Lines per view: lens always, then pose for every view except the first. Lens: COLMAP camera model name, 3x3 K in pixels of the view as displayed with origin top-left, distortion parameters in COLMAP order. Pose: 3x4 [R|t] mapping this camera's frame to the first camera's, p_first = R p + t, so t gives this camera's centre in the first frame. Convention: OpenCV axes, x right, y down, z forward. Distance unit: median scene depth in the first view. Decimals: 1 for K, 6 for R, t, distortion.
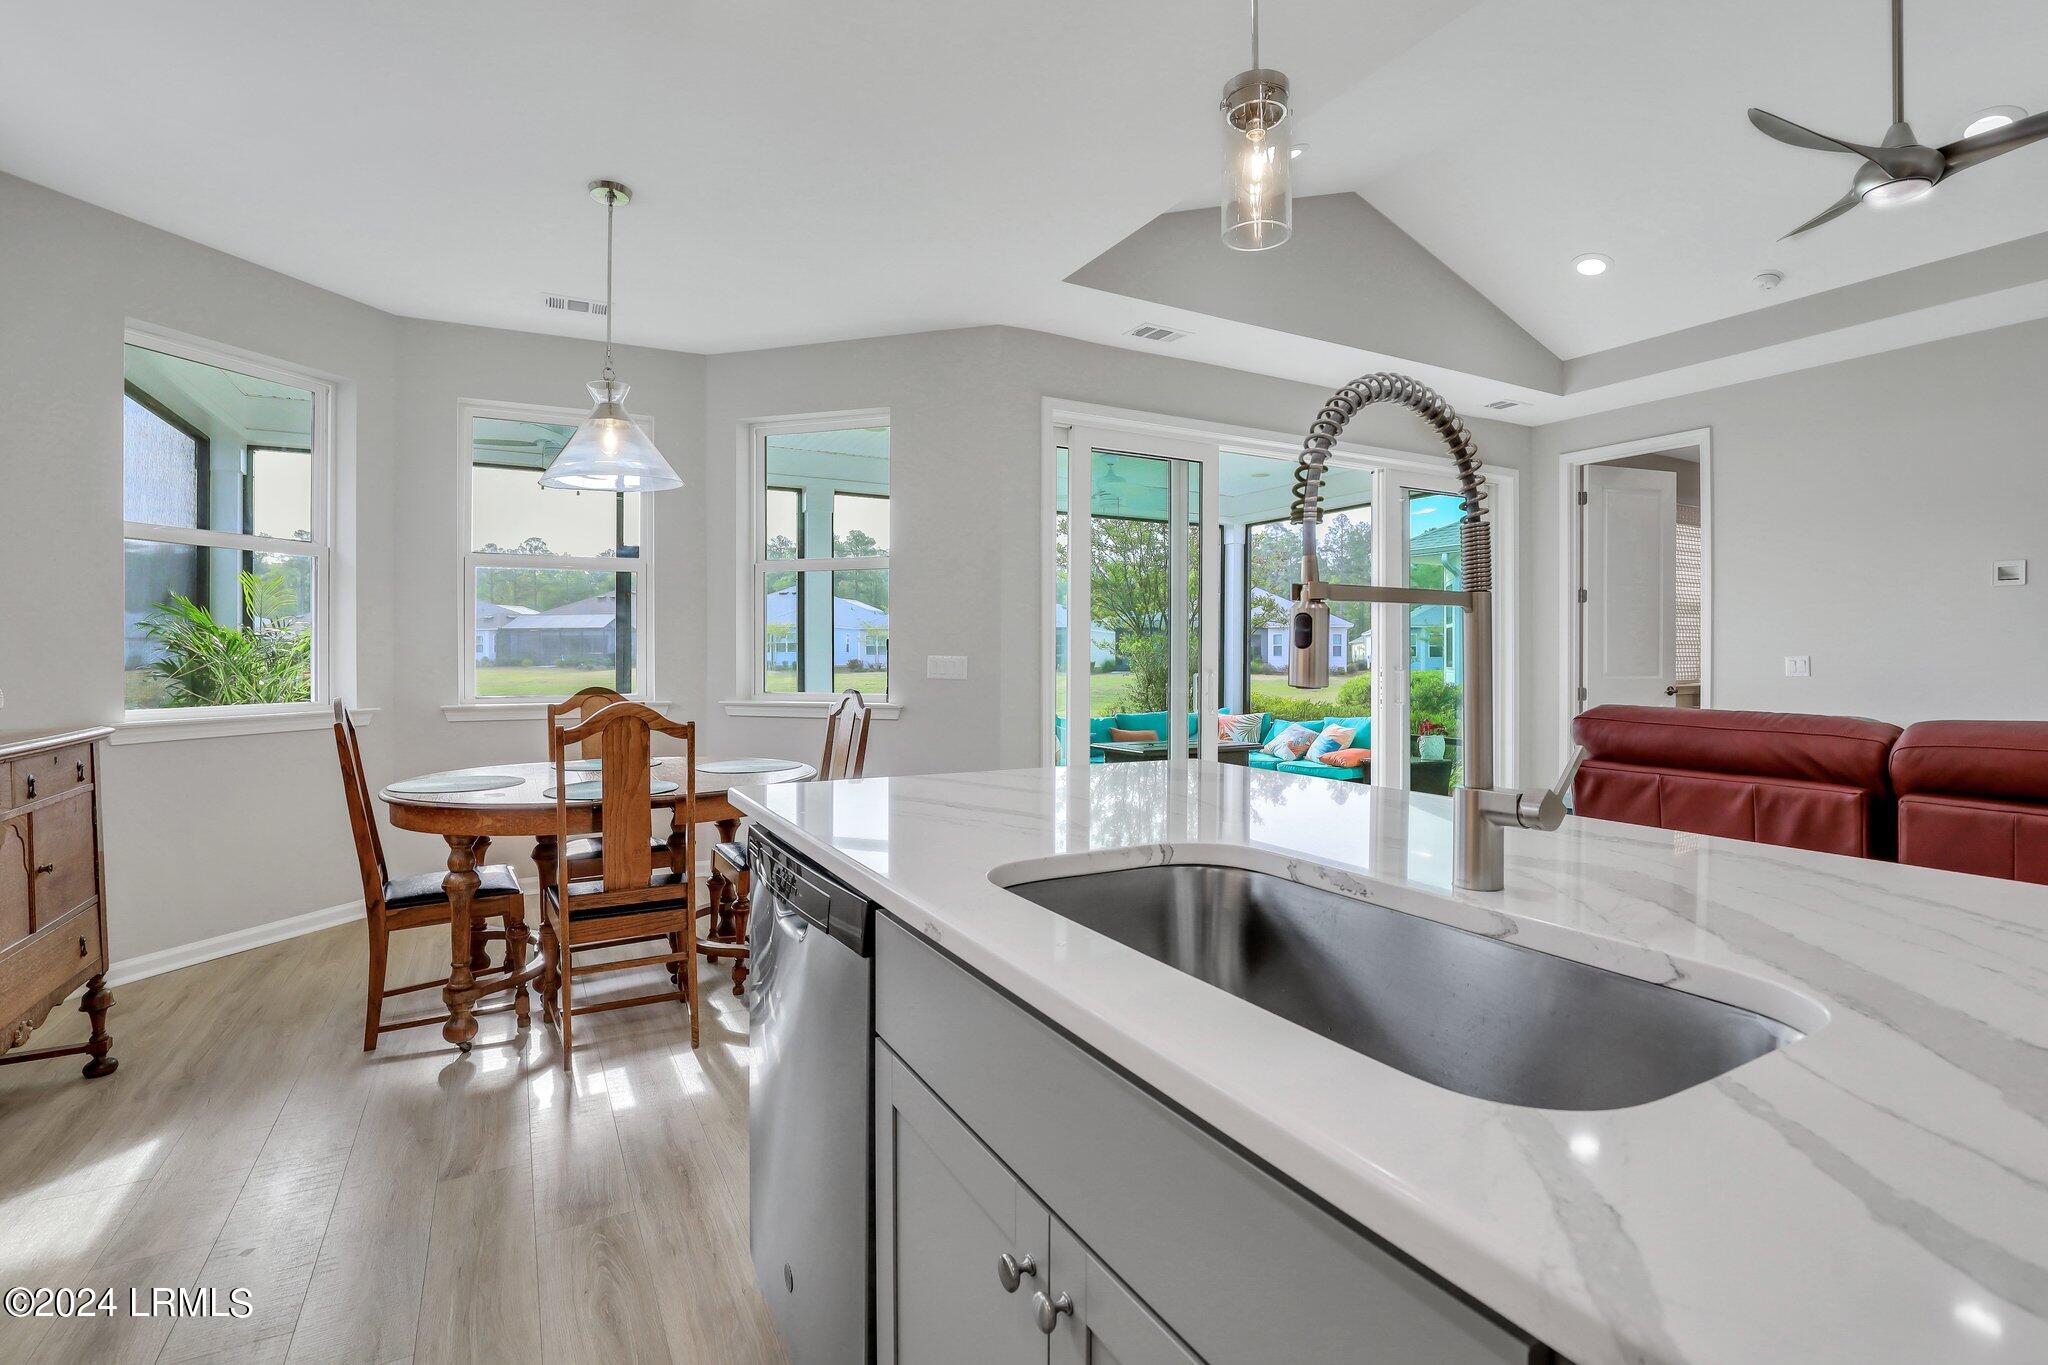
lens RADIAL K [[941.9, 0, 1033.7], [0, 941.9, 666.3], [0, 0, 1]] dist [-0.027472, 0.003184]
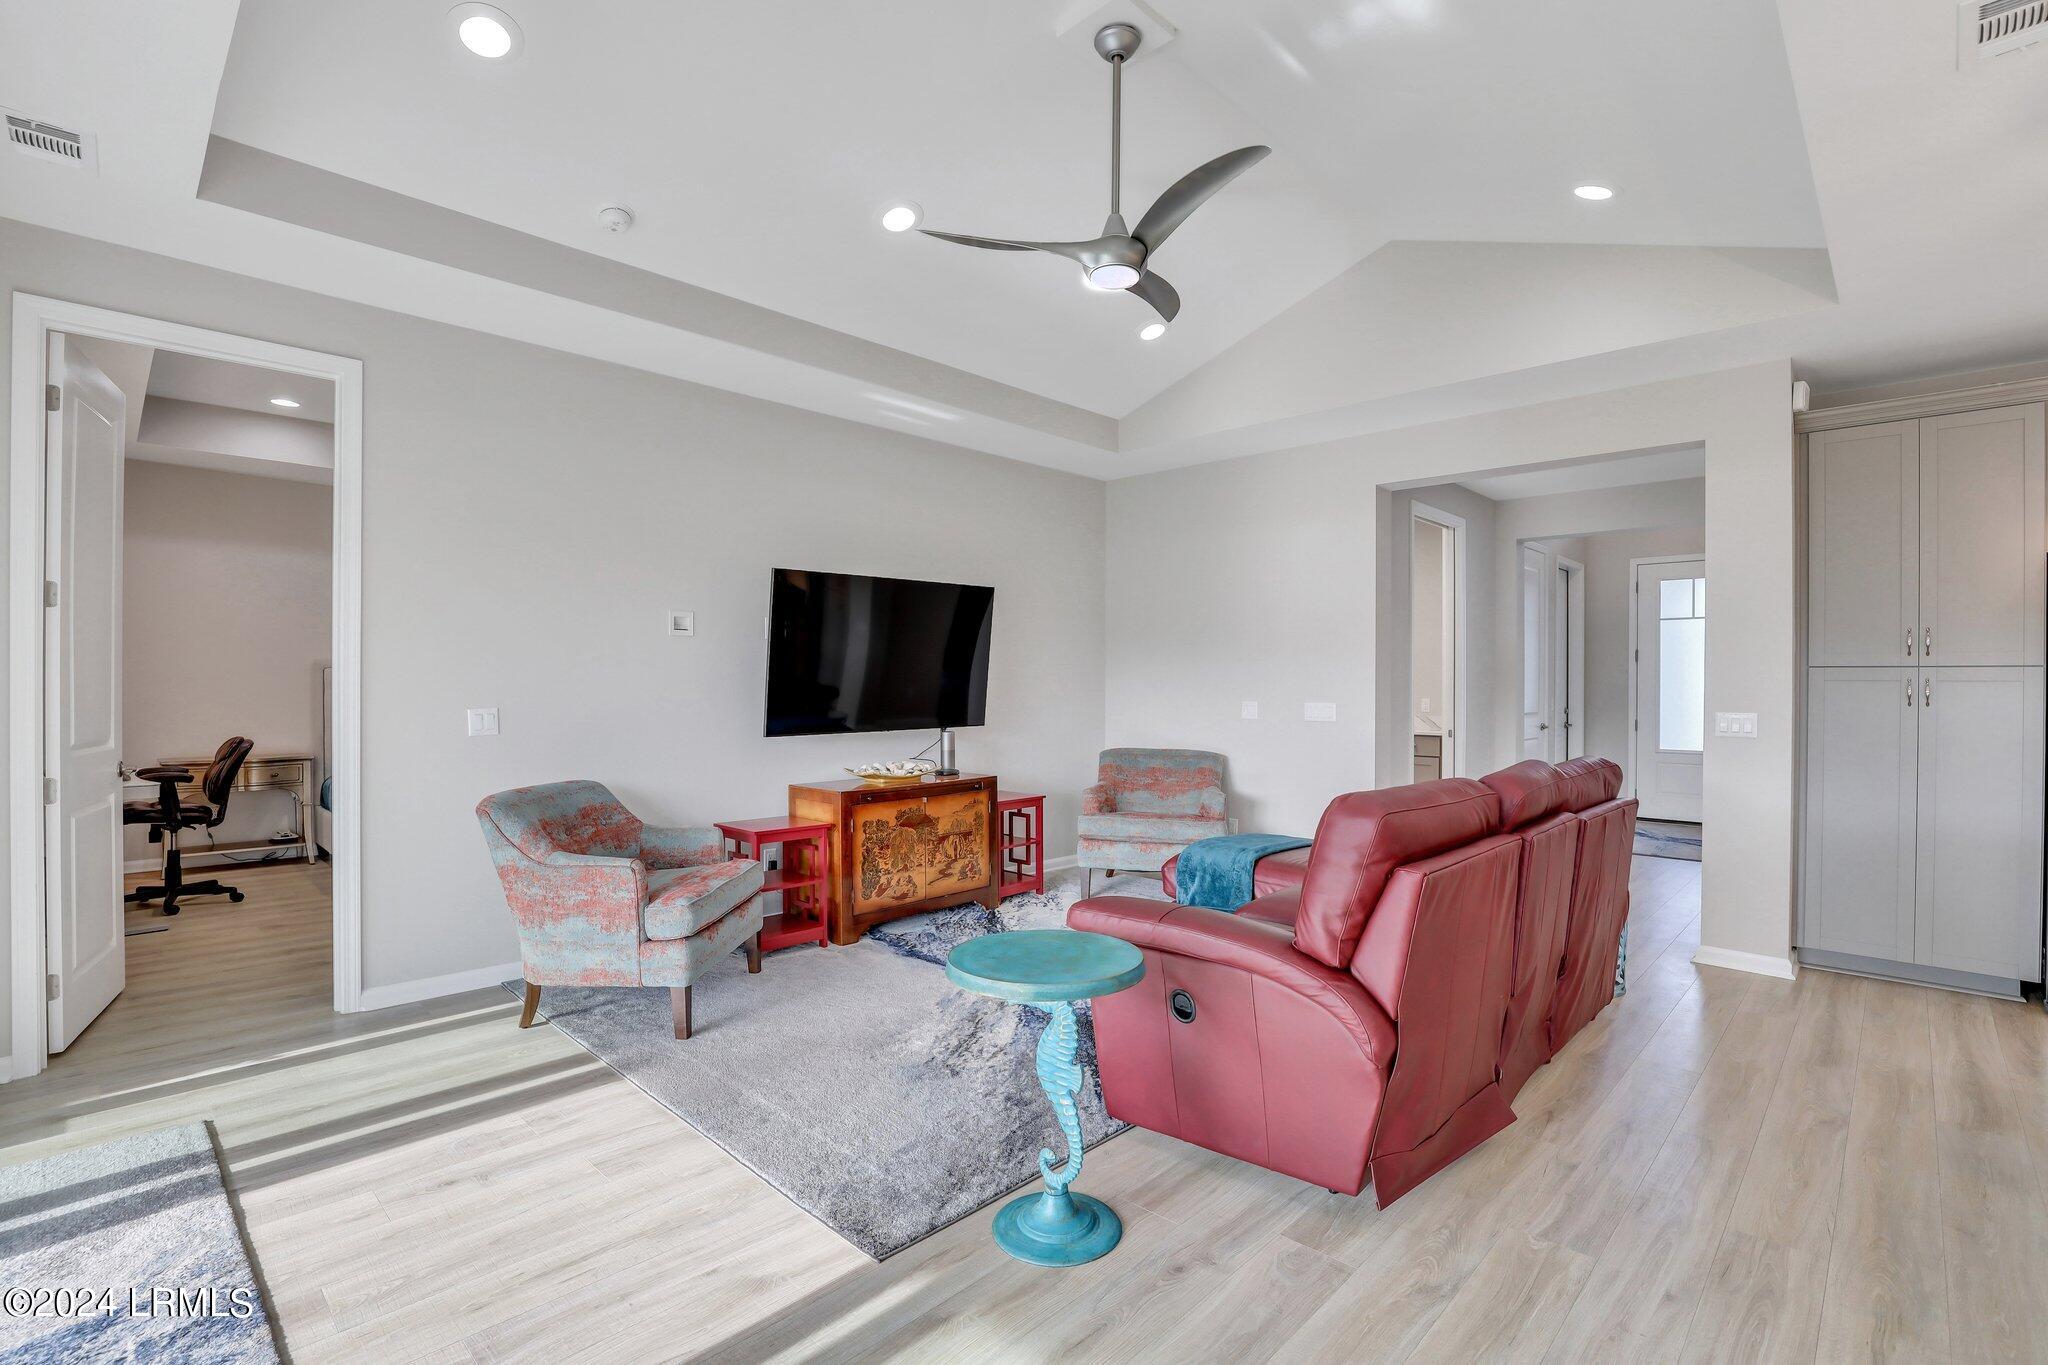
lens RADIAL K [[941.9, 0, 1039.7], [0, 941.9, 701.1], [0, 0, 1]] dist [-0.027472, 0.003184]
pose [[-0.293756, -0.018060, 0.955710, -0.052705], [0.007570, 0.999746, 0.021220, -0.042829], [-0.955851, 0.013468, -0.293544, 1.131493]]
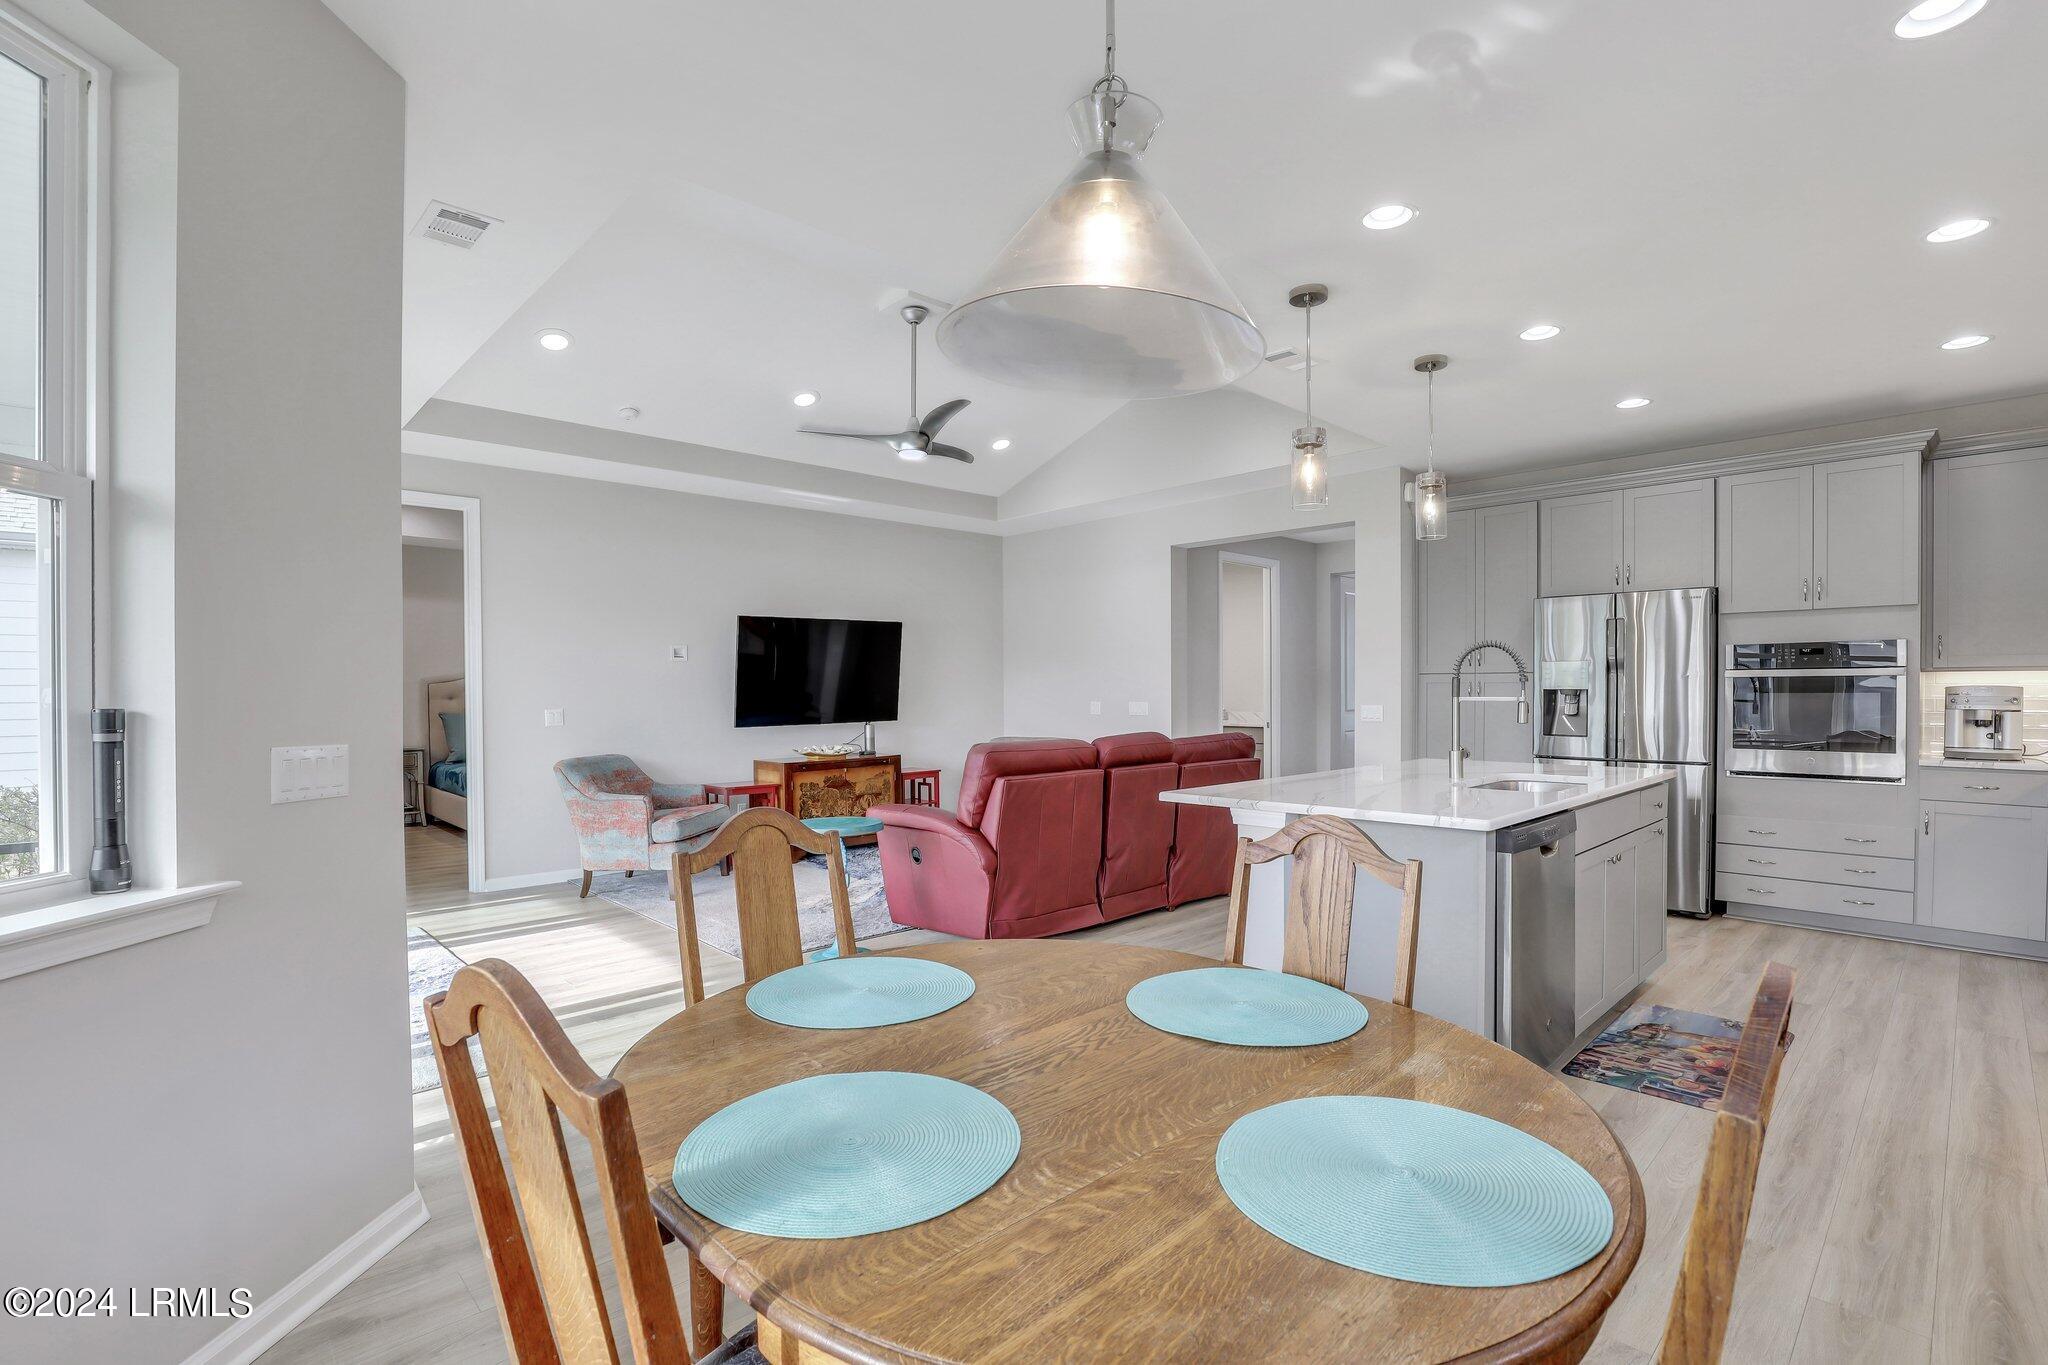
lens RADIAL K [[941.9, 0, 1042.7], [0, 941.9, 721.5], [0, 0, 1]] dist [-0.027472, 0.003184]
pose [[-0.261778, -0.030407, 0.964649, -0.750650], [0.017871, 0.999180, 0.036345, -0.040833], [-0.964963, 0.026753, -0.261020, 1.007381]]
